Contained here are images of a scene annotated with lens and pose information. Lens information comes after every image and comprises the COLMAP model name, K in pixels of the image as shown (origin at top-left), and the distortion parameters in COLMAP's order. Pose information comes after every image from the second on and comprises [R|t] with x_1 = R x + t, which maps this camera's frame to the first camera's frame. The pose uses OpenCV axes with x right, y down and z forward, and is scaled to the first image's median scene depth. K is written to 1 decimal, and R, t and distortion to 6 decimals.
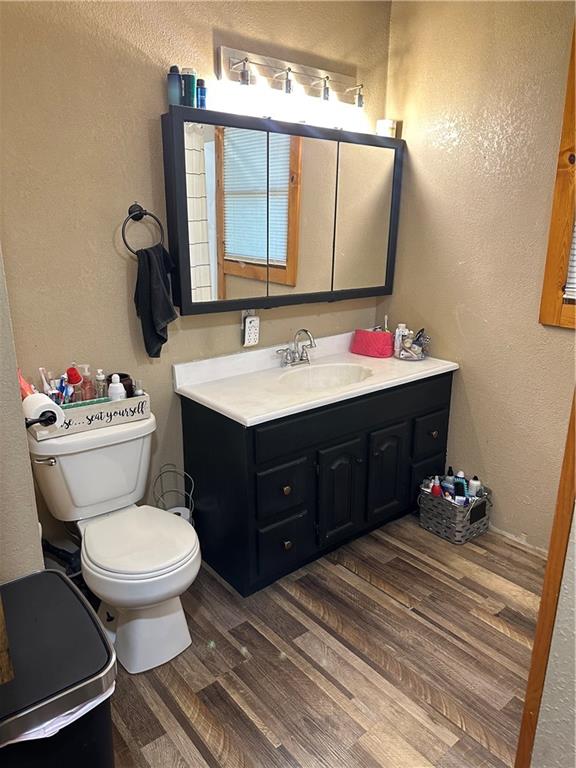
lens RADIAL K [[557.4, 0, 285.1], [0, 557.4, 371.0], [0, 0, 1]] dist [0.015077, -0.007770]
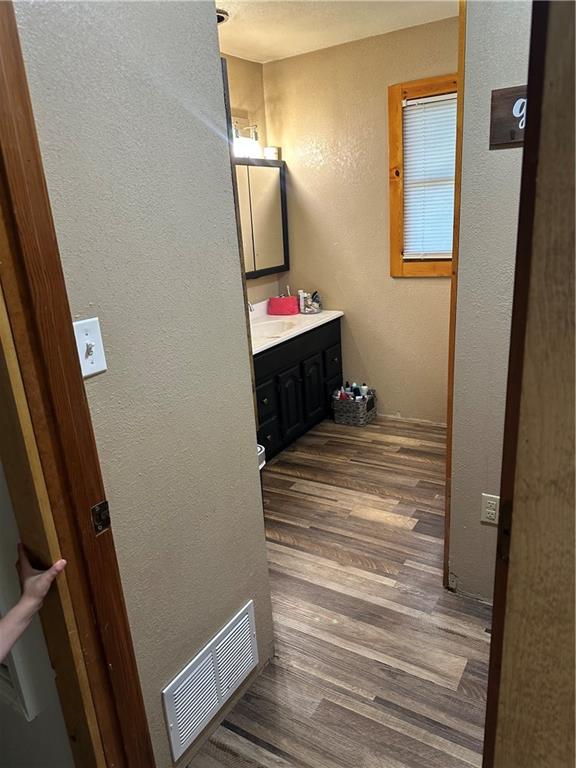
lens RADIAL K [[557.4, 0, 284.9], [0, 557.4, 385.1], [0, 0, 1]] dist [0.015077, -0.007770]
pose [[0.939890, -0.165377, 0.298759, -0.327347], [0.154705, 0.986186, 0.059199, 0.072524], [-0.304422, -0.009421, 0.952491, -0.391771]]
